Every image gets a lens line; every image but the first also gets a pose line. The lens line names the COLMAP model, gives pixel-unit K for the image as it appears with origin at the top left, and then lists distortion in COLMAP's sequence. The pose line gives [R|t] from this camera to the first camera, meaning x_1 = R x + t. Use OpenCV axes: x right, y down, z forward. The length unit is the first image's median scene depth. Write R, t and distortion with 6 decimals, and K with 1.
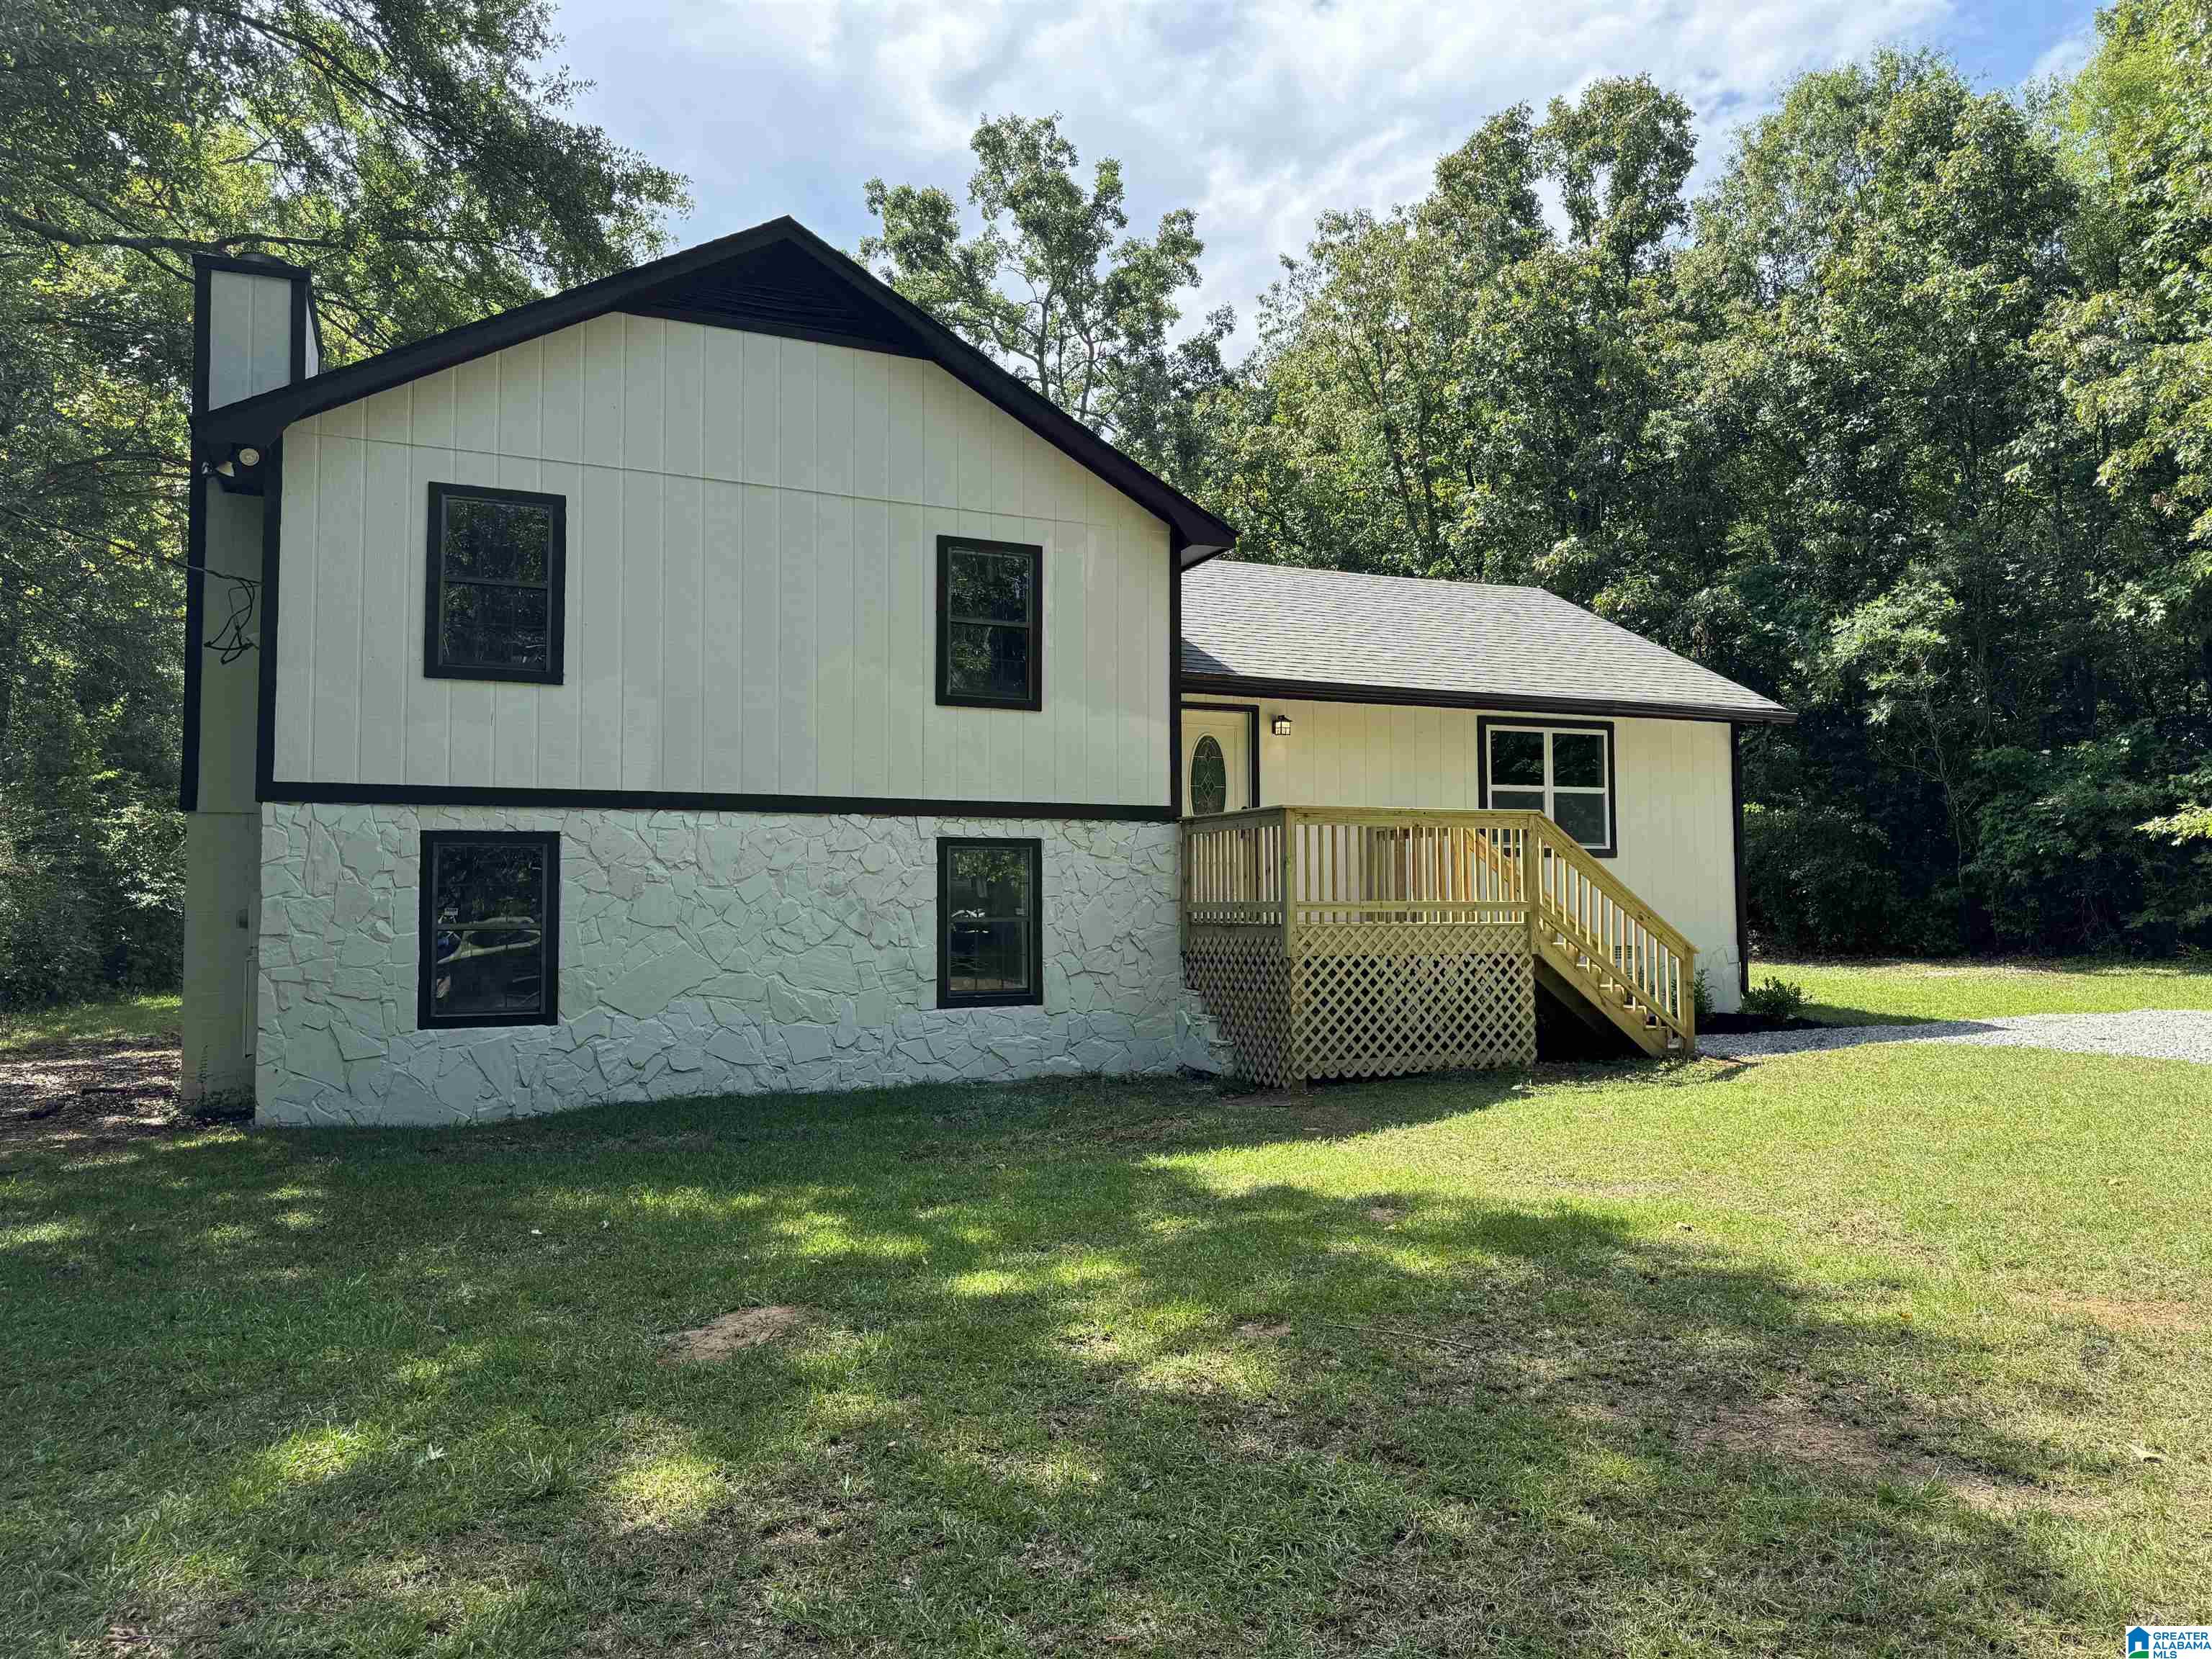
lens RADIAL K [[1553.4, 0, 1122.3], [0, 1553.4, 810.8], [0, 0, 1]] dist [0.062403, -0.084443]
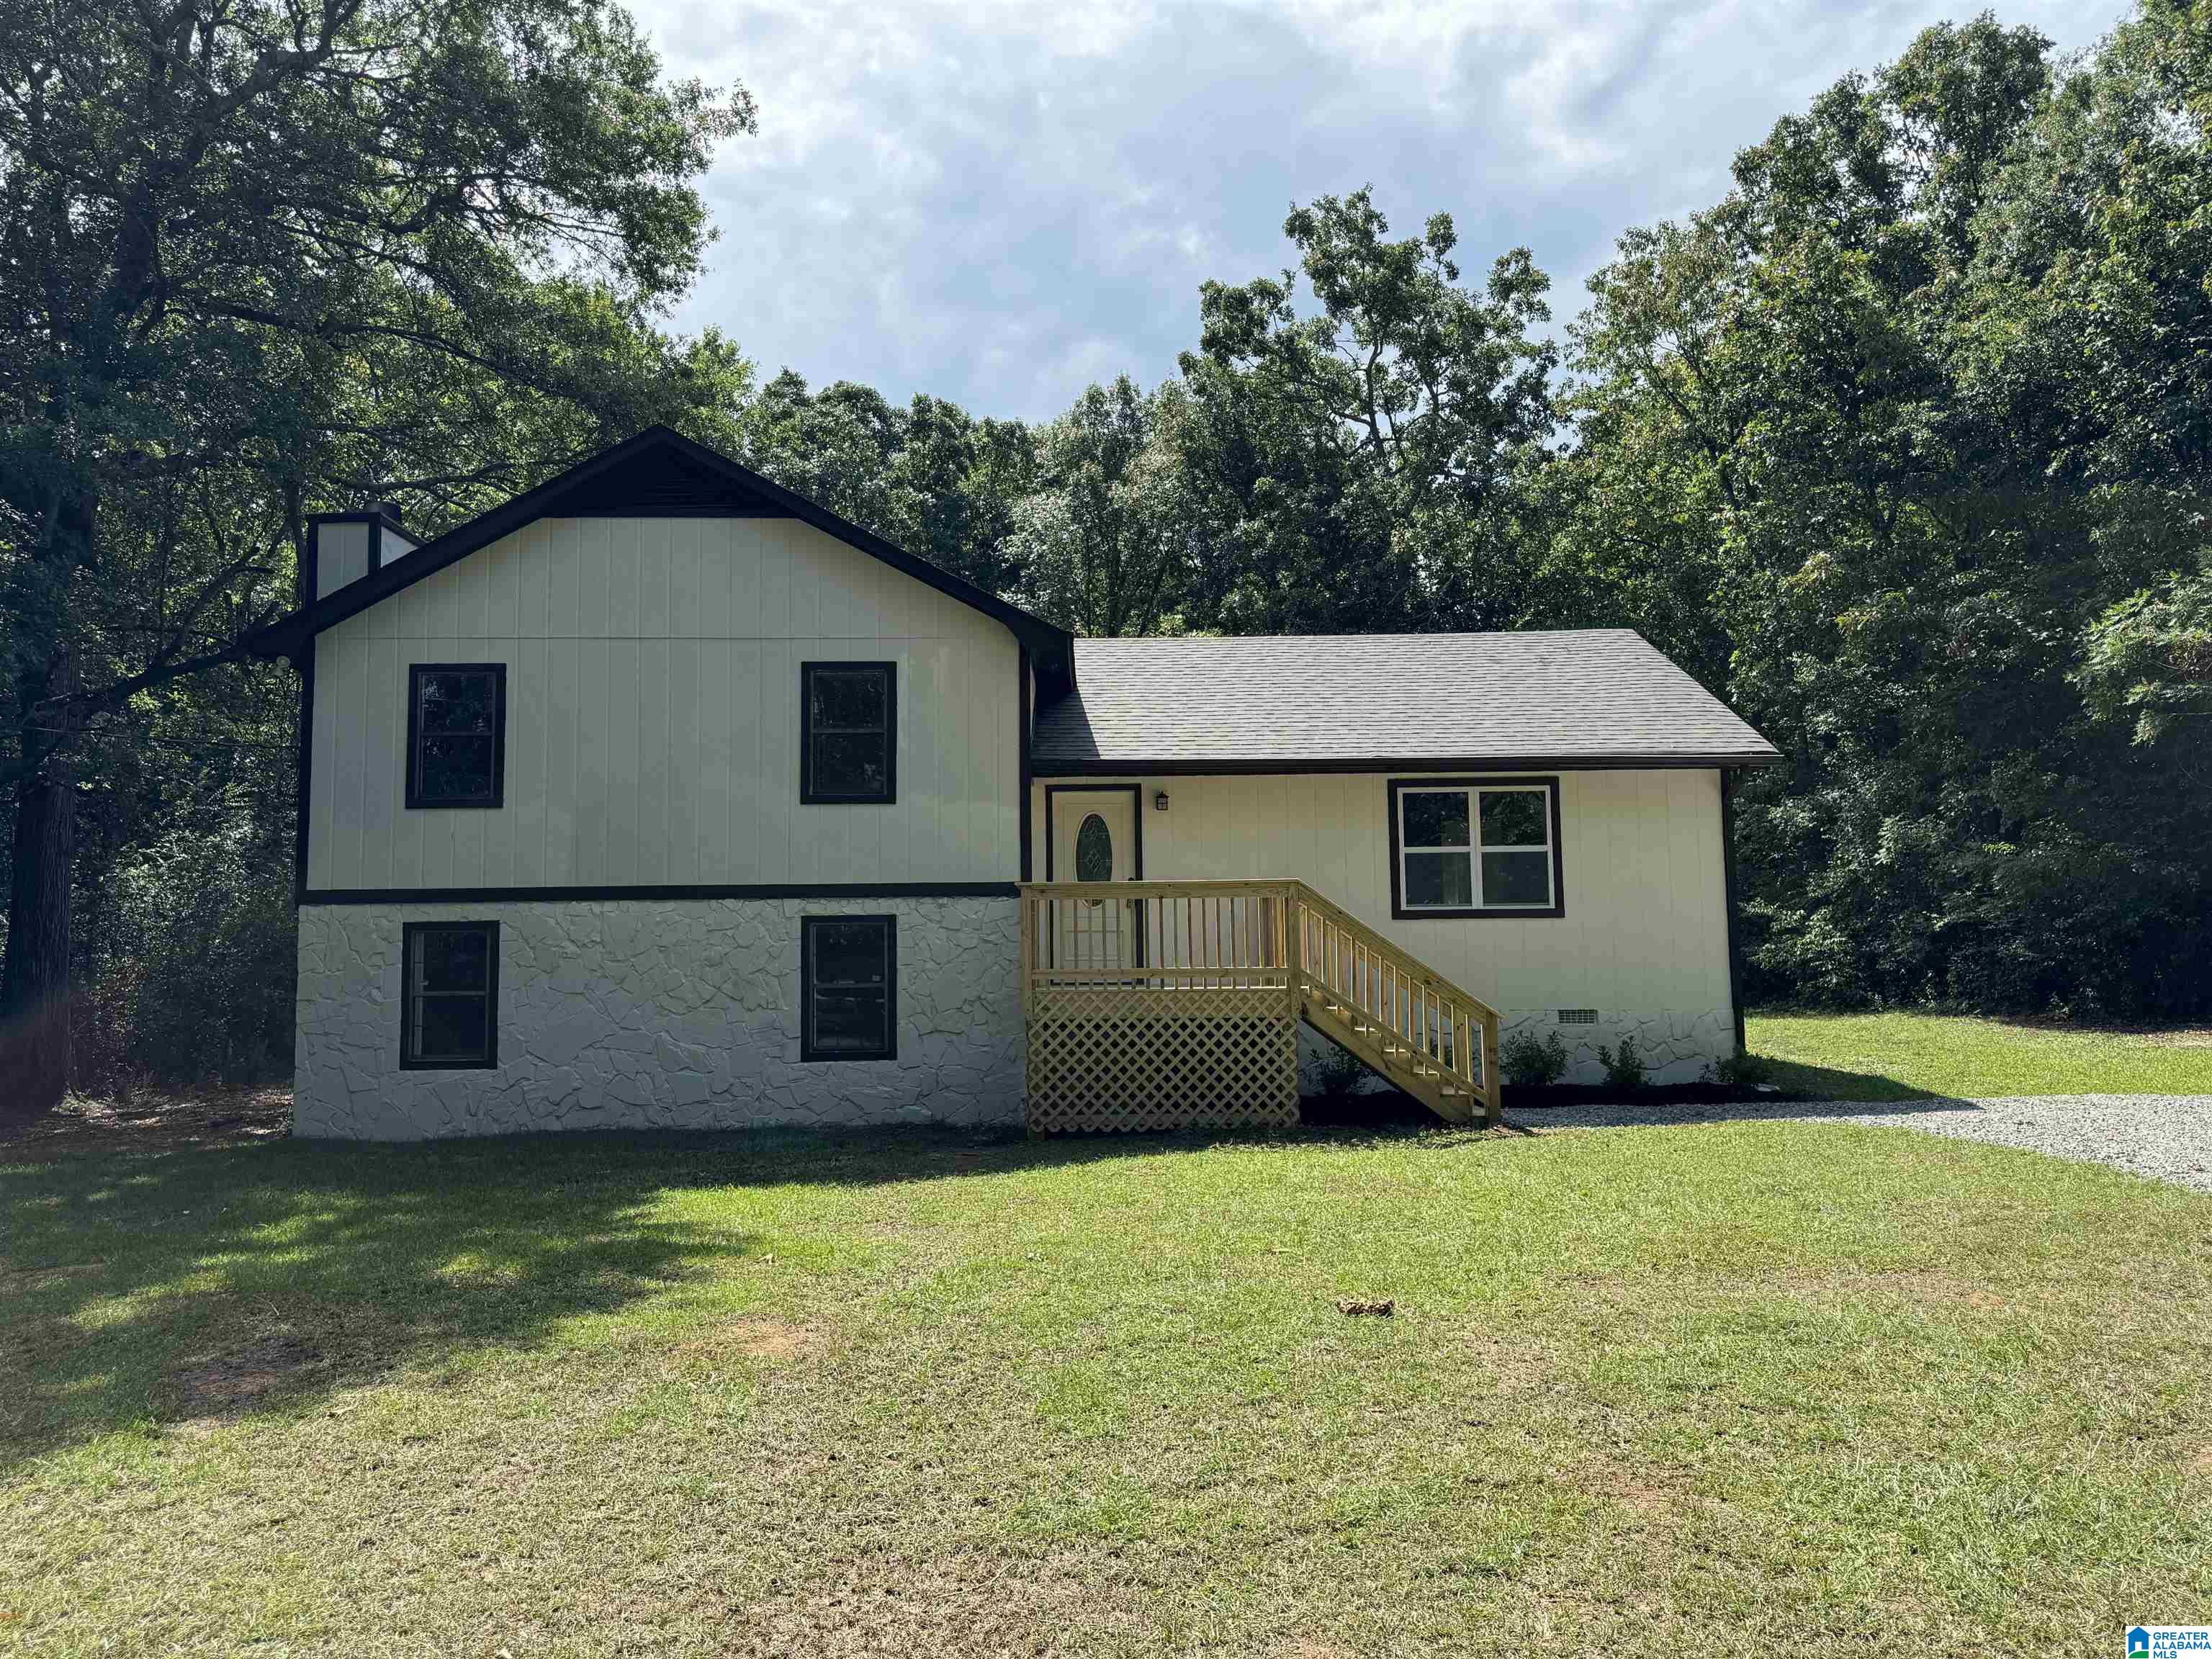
lens RADIAL K [[1553.4, 0, 1098.4], [0, 1553.4, 824.3], [0, 0, 1]] dist [0.062403, -0.084443]
pose [[0.914307, -0.043107, -0.402720, 0.557067], [0.033422, 0.998959, -0.031049, -0.008567], [0.403640, 0.014929, 0.914796, 0.004299]]
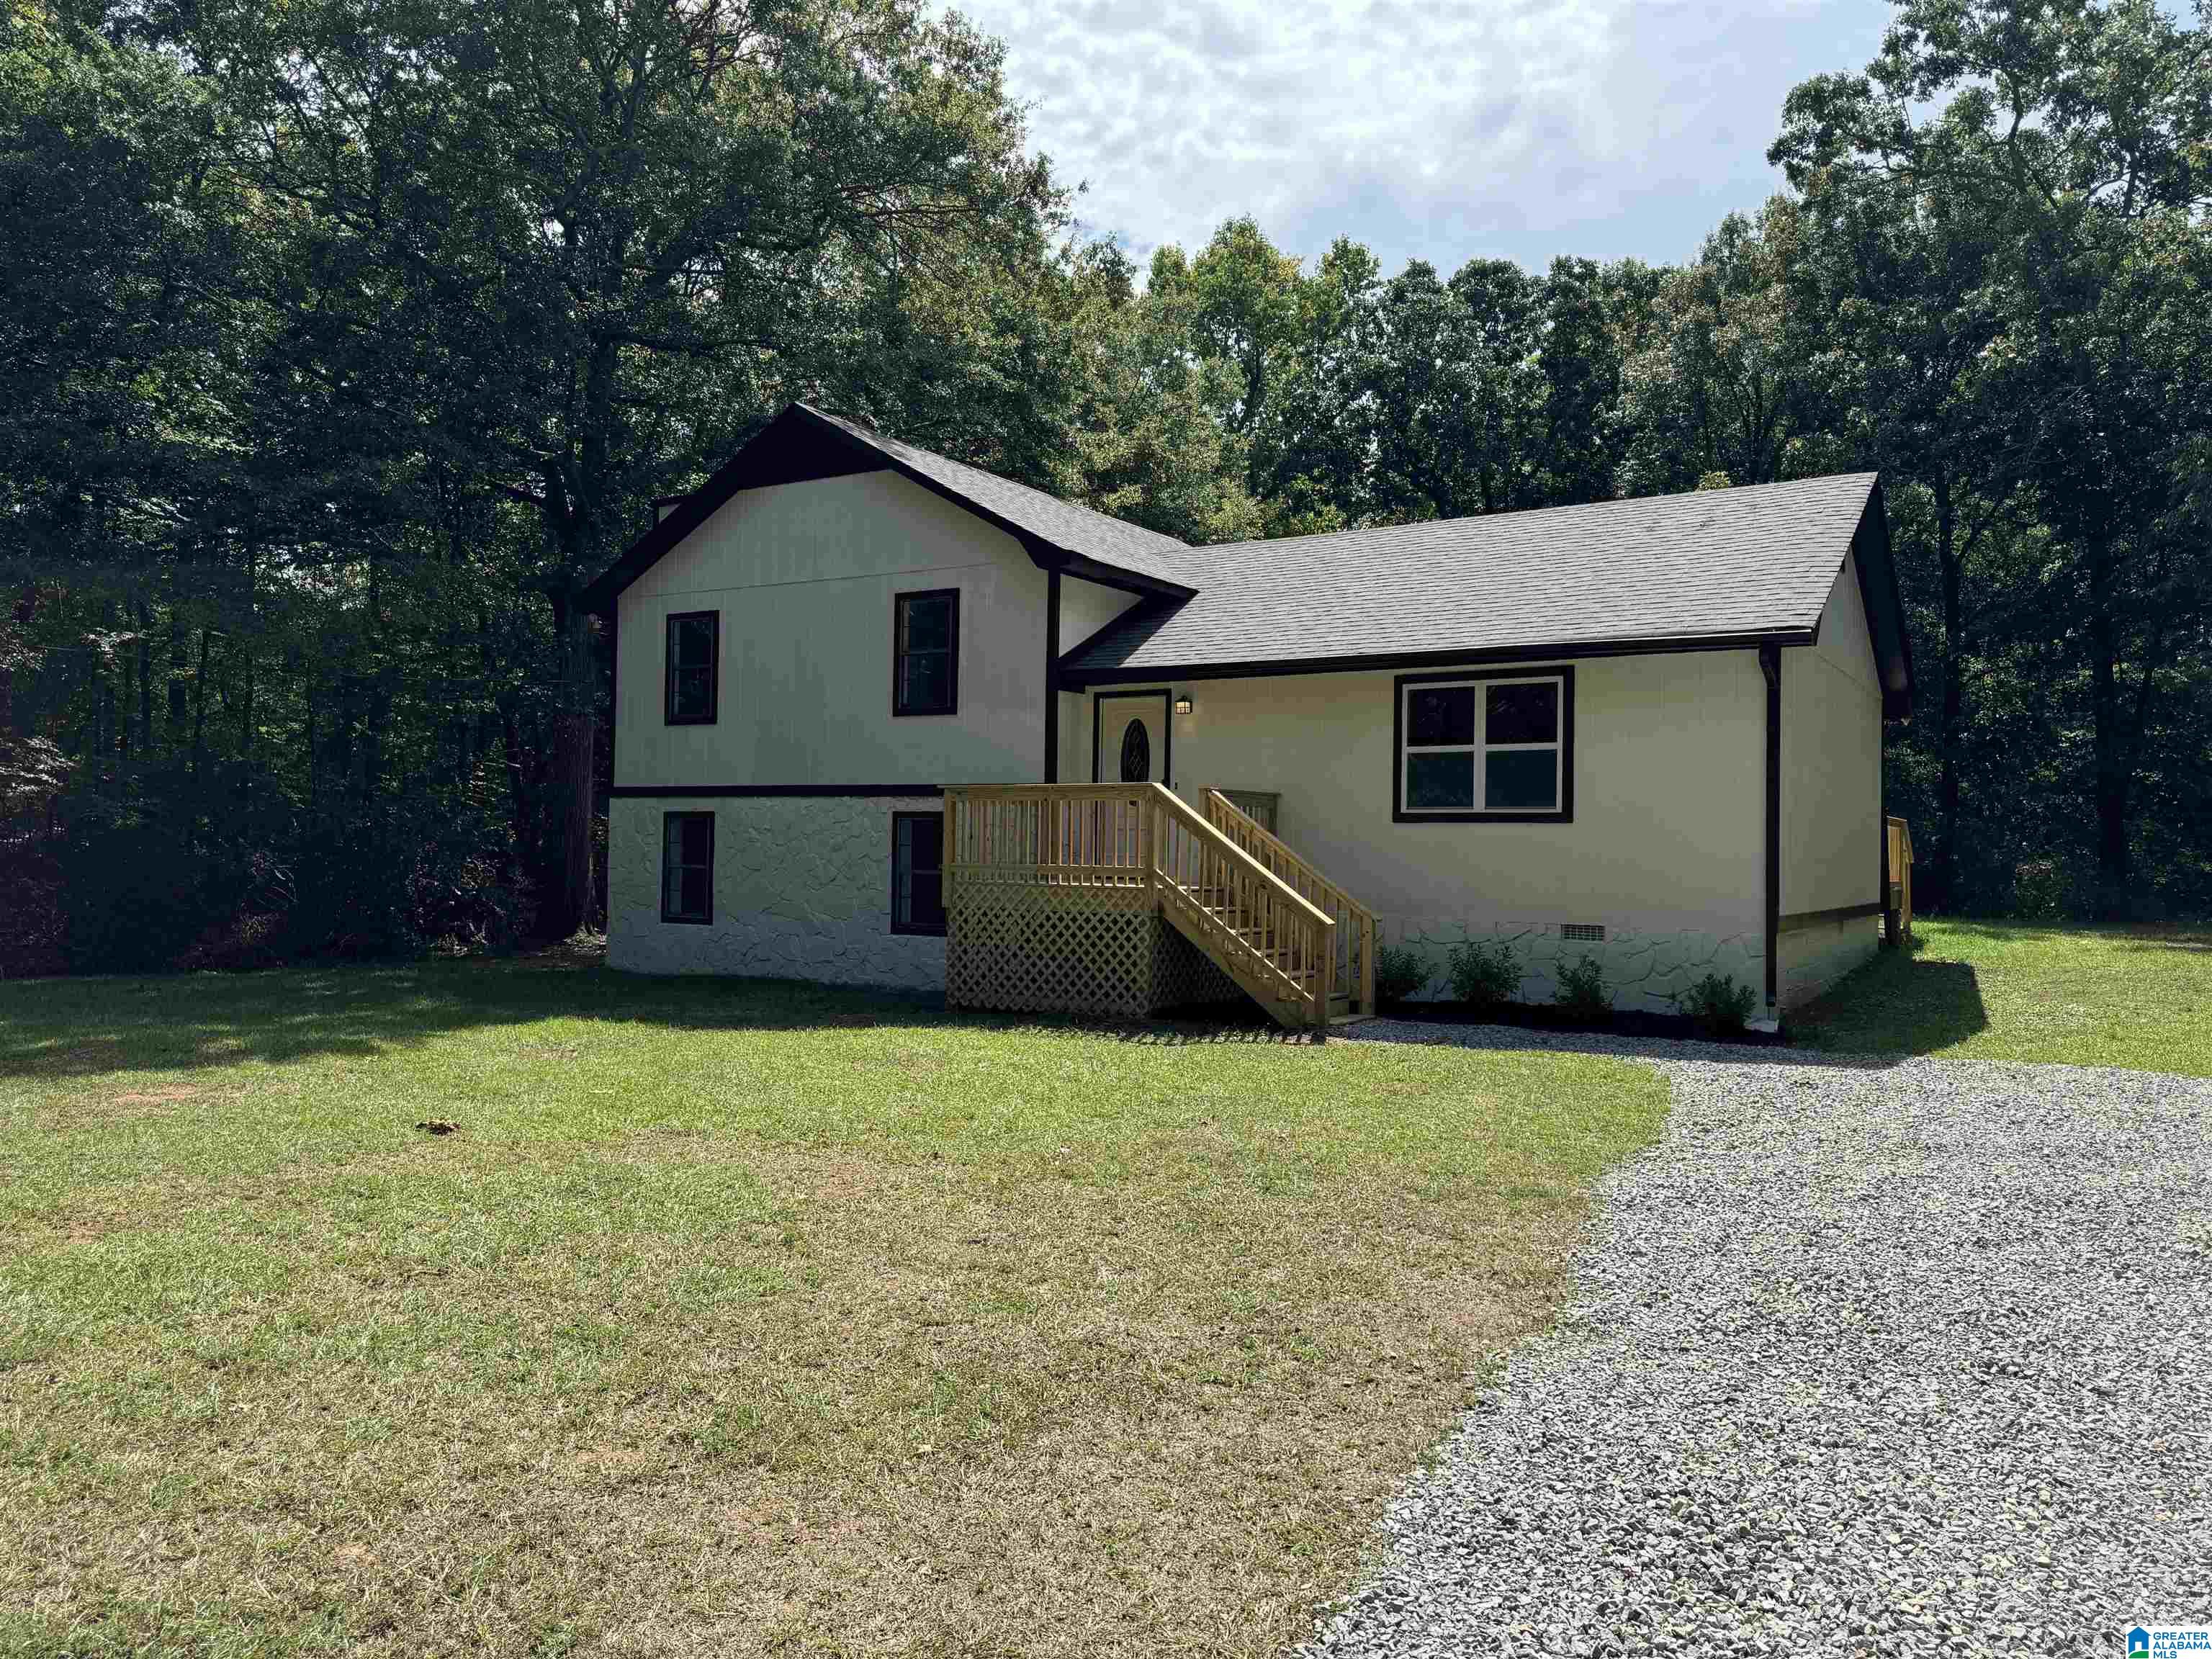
lens RADIAL K [[1553.4, 0, 1093.0], [0, 1553.4, 815.5], [0, 0, 1]] dist [0.062403, -0.084443]
pose [[0.542507, -0.004785, -0.840038, 1.129869], [0.033927, 0.999293, 0.016218, 0.003873], [0.839366, -0.037299, 0.542286, 0.383969]]
